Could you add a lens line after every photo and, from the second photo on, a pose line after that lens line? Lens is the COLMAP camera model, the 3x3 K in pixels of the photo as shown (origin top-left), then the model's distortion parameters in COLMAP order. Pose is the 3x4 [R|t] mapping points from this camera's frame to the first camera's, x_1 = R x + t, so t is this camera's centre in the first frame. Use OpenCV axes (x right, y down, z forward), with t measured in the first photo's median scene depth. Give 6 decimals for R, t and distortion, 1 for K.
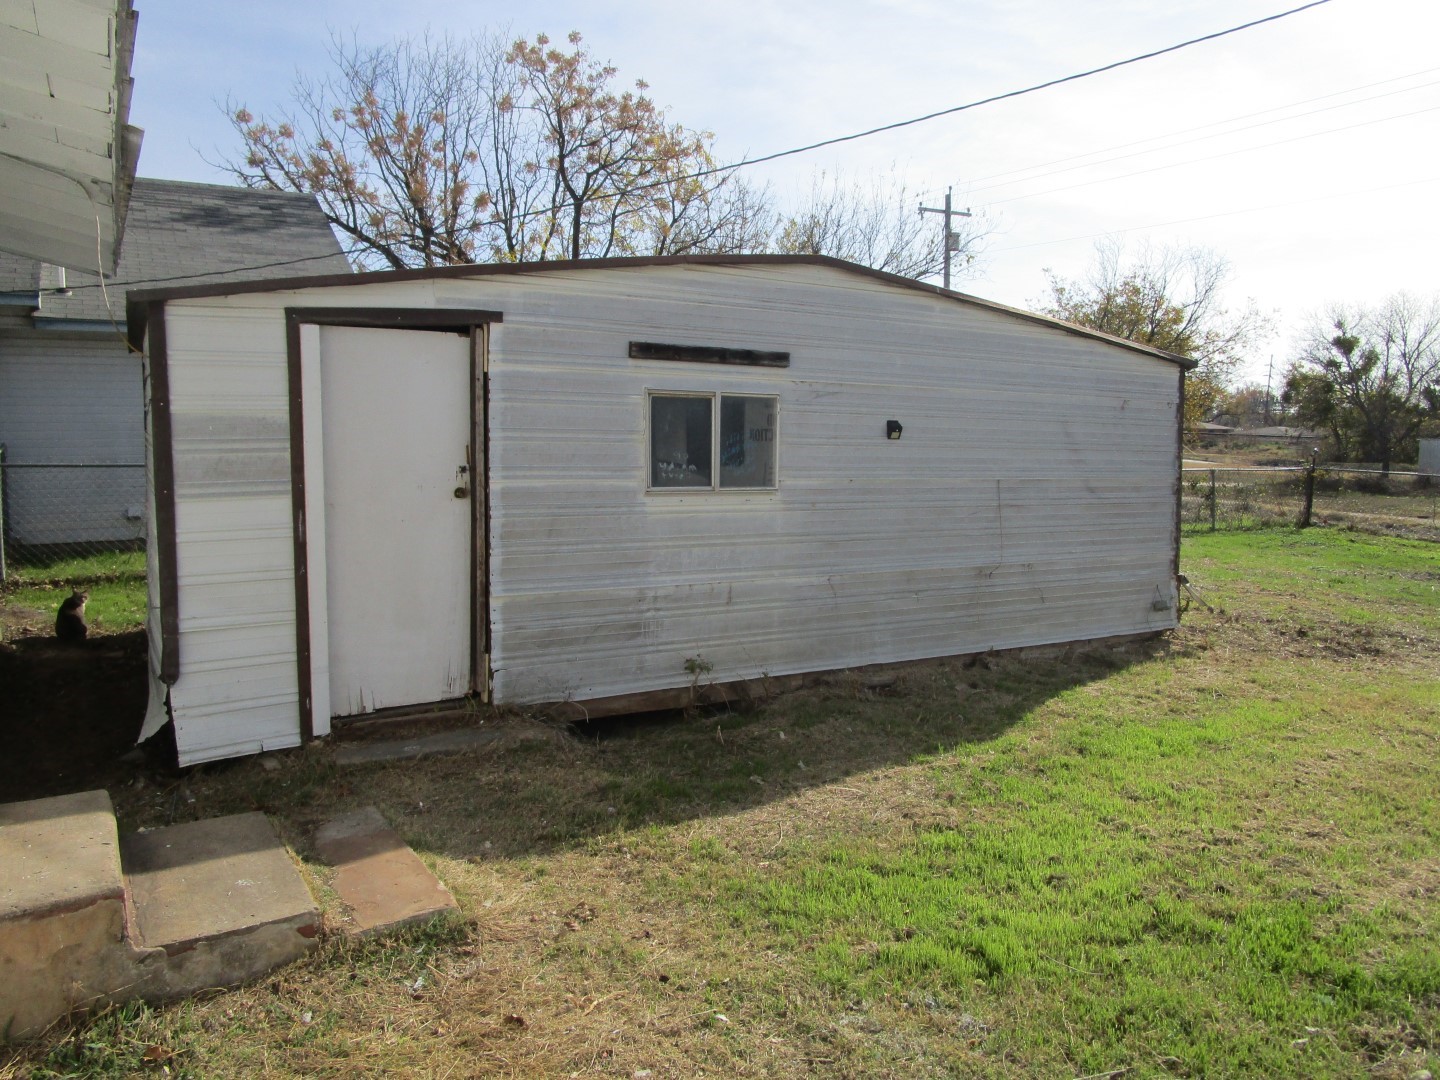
lens RADIAL K [[1021.7, 0, 727.4], [0, 1021.7, 542.8], [0, 0, 1]] dist [-0.032383, 0.015805]
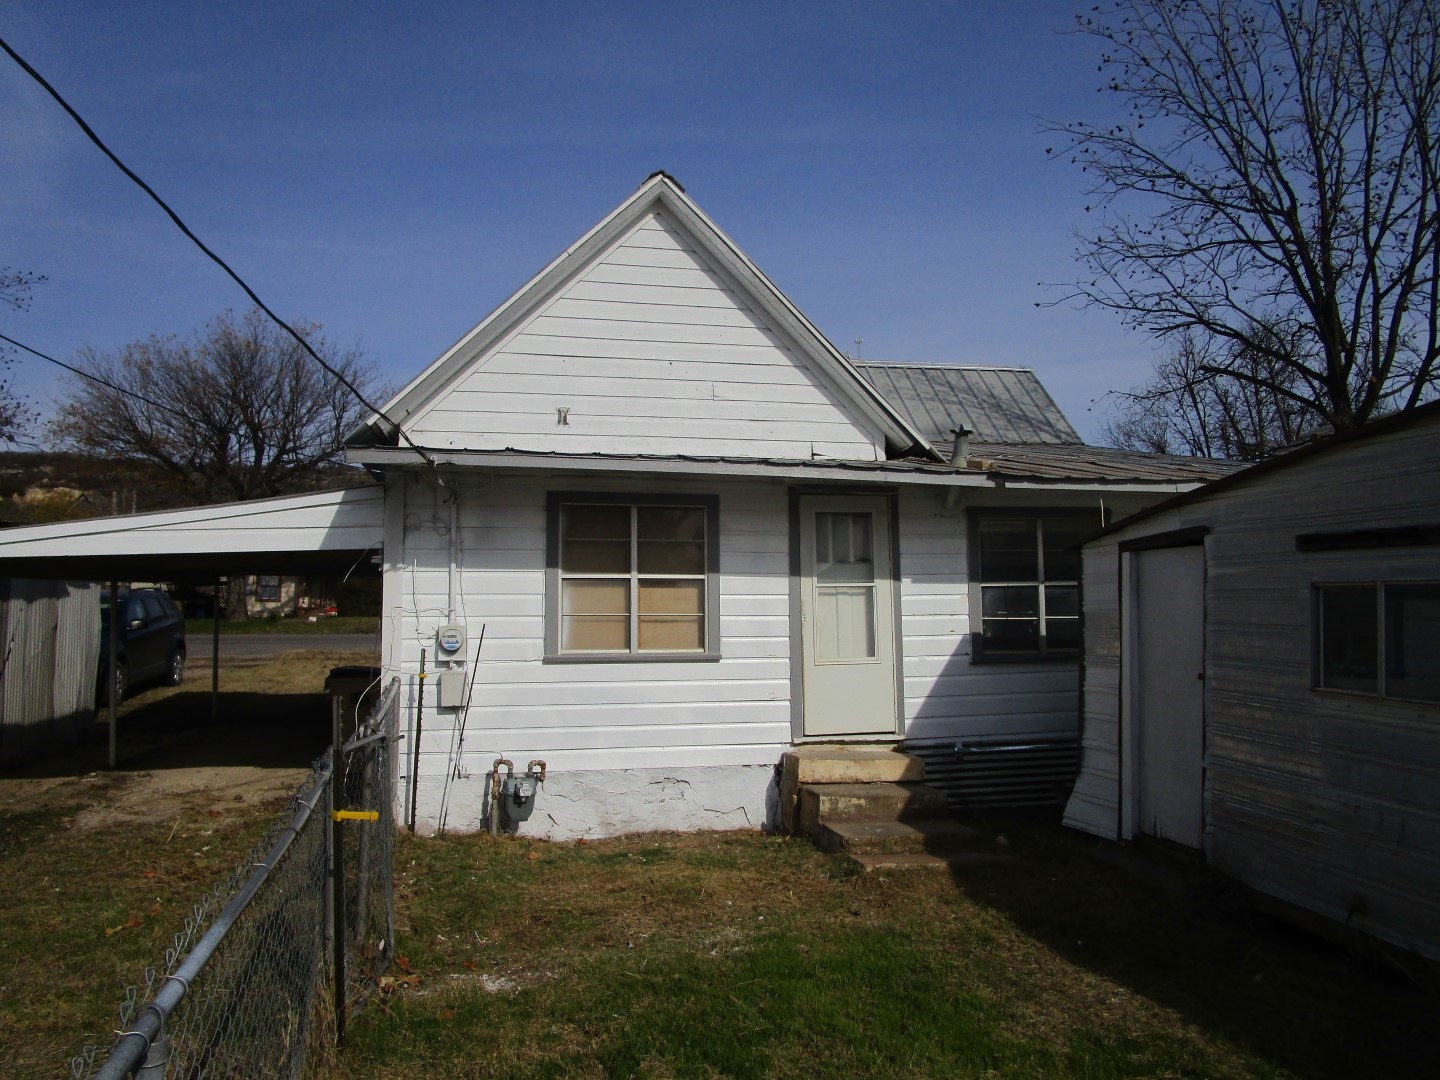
lens RADIAL K [[1021.7, 0, 719.8], [0, 1021.7, 537.5], [0, 0, 1]] dist [-0.032383, 0.015805]
pose [[-0.342201, -0.084202, -0.935846, 0.847911], [-0.125997, 0.991094, -0.043101, -0.069320], [0.931141, 0.103165, -0.349763, 0.688026]]
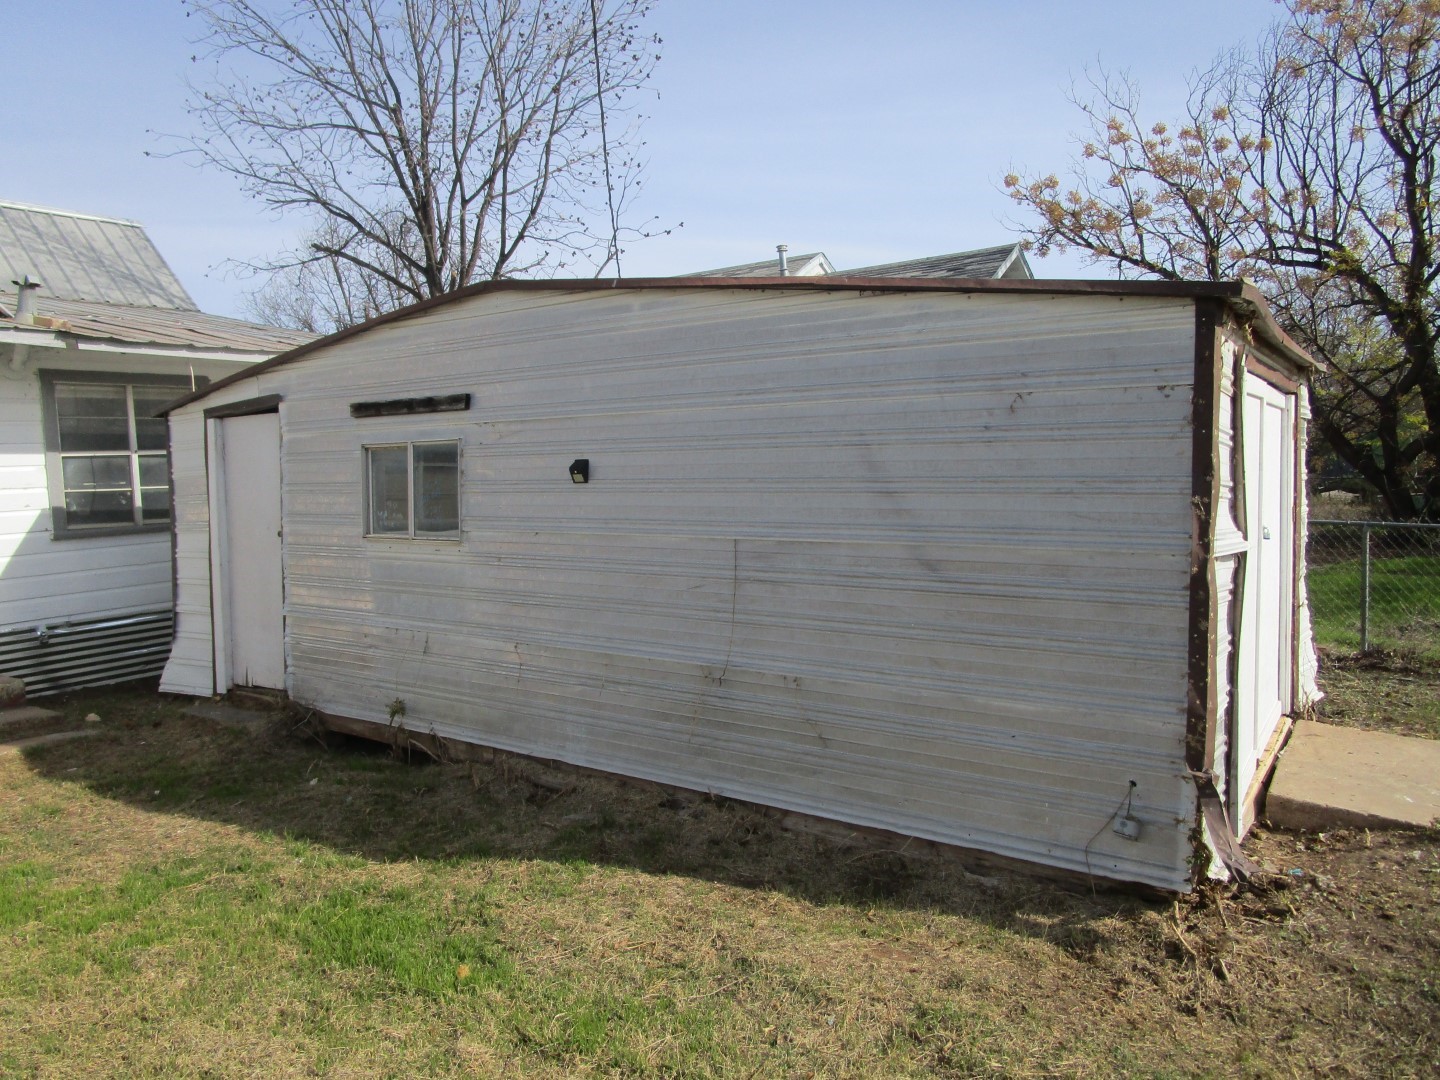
lens RADIAL K [[1021.7, 0, 719.0], [0, 1021.7, 533.7], [0, 0, 1]] dist [-0.032383, 0.015805]
pose [[0.416916, 0.022618, -0.908663, 0.920341], [-0.076050, 0.997053, -0.010075, -0.061700], [0.905758, 0.073305, 0.417408, 0.761368]]
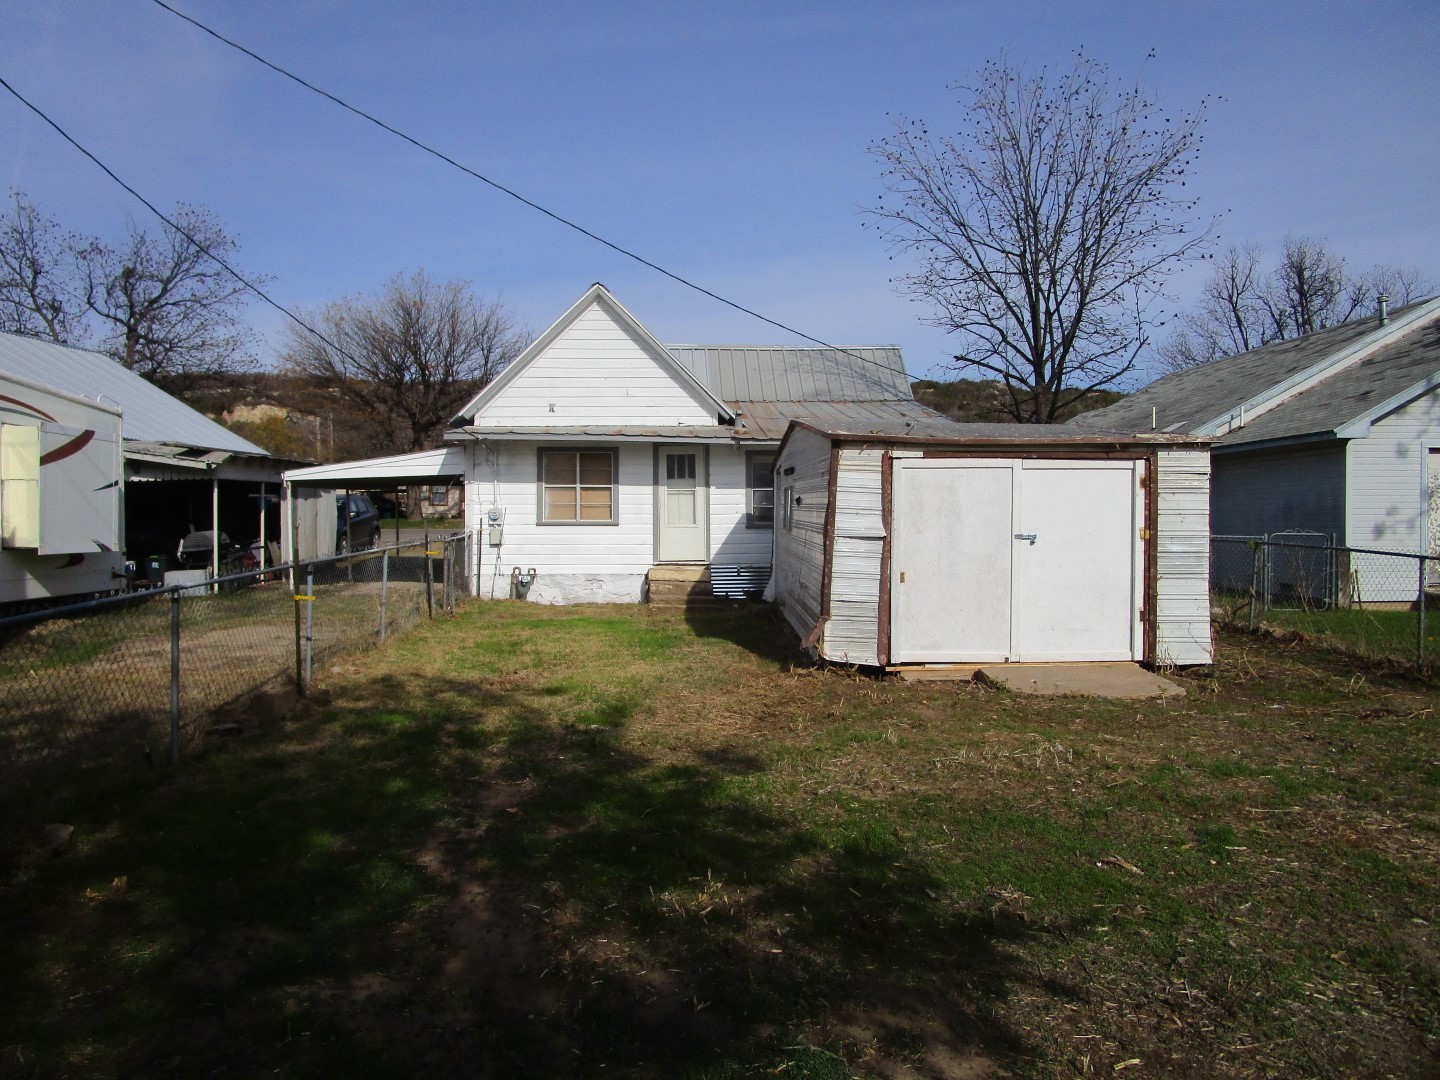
lens RADIAL K [[1021.7, 0, 721.1], [0, 1021.7, 533.5], [0, 0, 1]] dist [-0.032383, 0.015805]
pose [[-0.482883, -0.004010, -0.875676, 1.840264], [-0.121796, 0.990577, 0.062628, -0.149588], [0.867174, 0.136896, -0.478821, 1.744941]]
